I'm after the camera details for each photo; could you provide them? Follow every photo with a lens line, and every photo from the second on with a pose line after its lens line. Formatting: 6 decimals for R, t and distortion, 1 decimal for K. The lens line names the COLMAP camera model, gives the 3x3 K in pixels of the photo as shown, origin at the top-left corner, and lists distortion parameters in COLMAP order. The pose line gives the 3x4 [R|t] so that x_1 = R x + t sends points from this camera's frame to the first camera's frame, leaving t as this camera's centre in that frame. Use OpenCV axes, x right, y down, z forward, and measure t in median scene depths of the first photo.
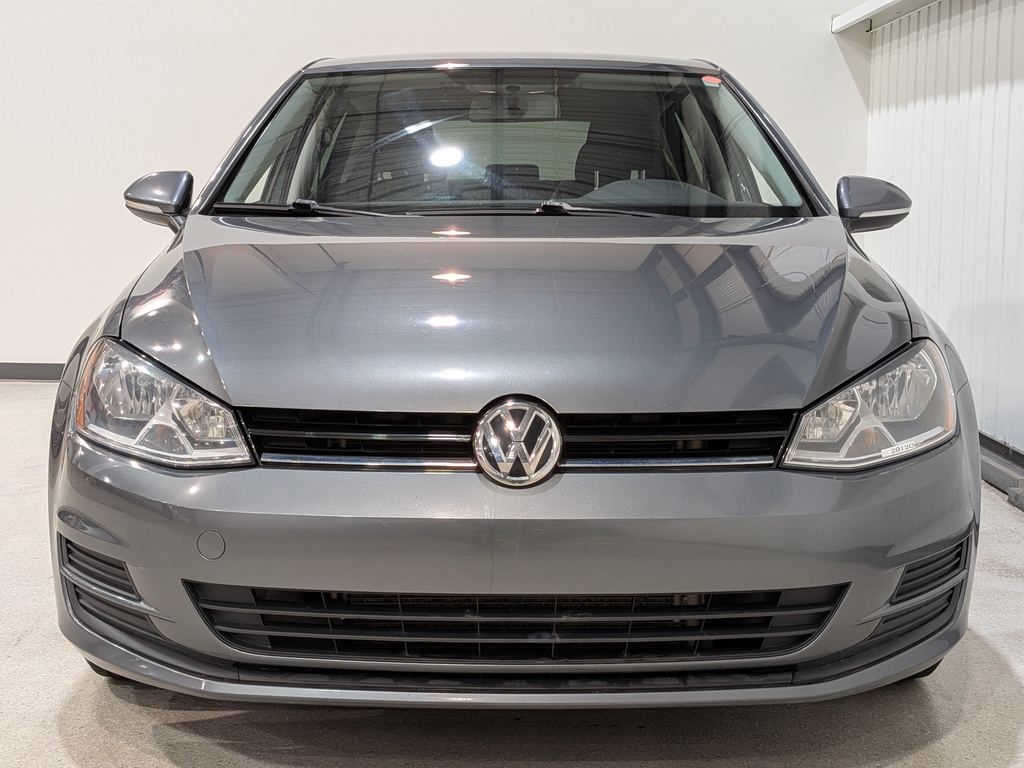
lens RADIAL K [[910.5, 0, 512.0], [0, 910.5, 384.0], [0, 0, 1]] dist [-0.132688, -0.000202]
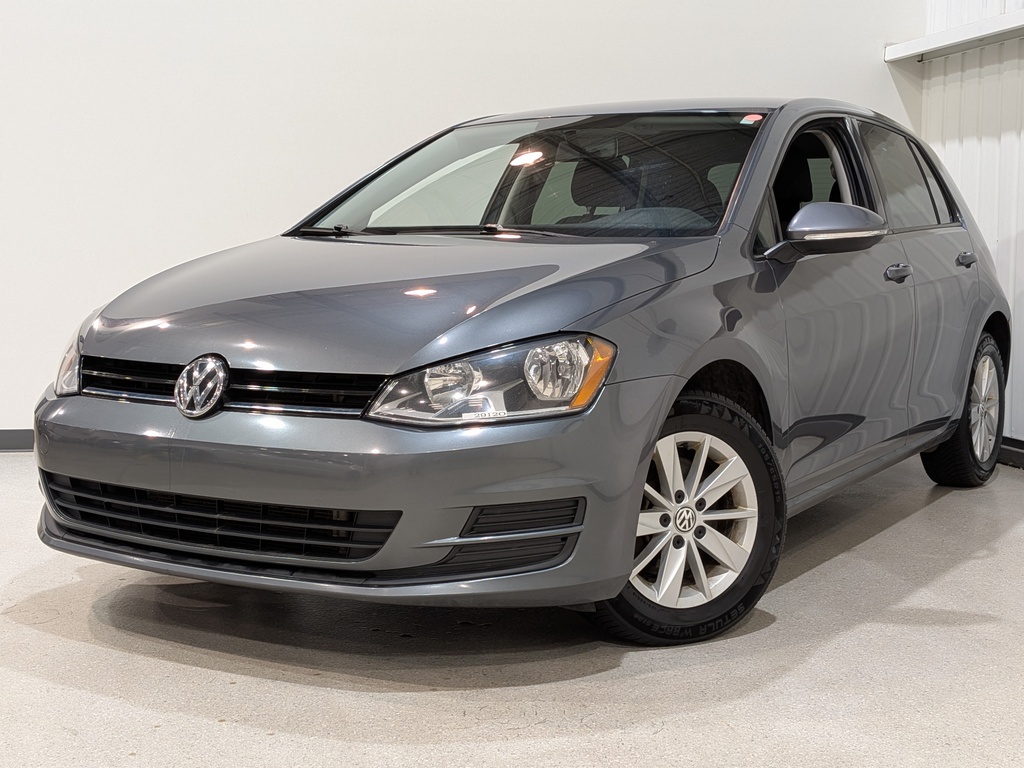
lens RADIAL K [[730.0, 0, 532.3], [0, 730.0, 385.0], [0, 0, 1]] dist [0.117087, -0.256150]
pose [[0.966720, 0.060748, -0.248520, 0.778041], [-0.056972, 0.998125, 0.022363, 0.006030], [0.249413, -0.007460, 0.968369, 0.017267]]
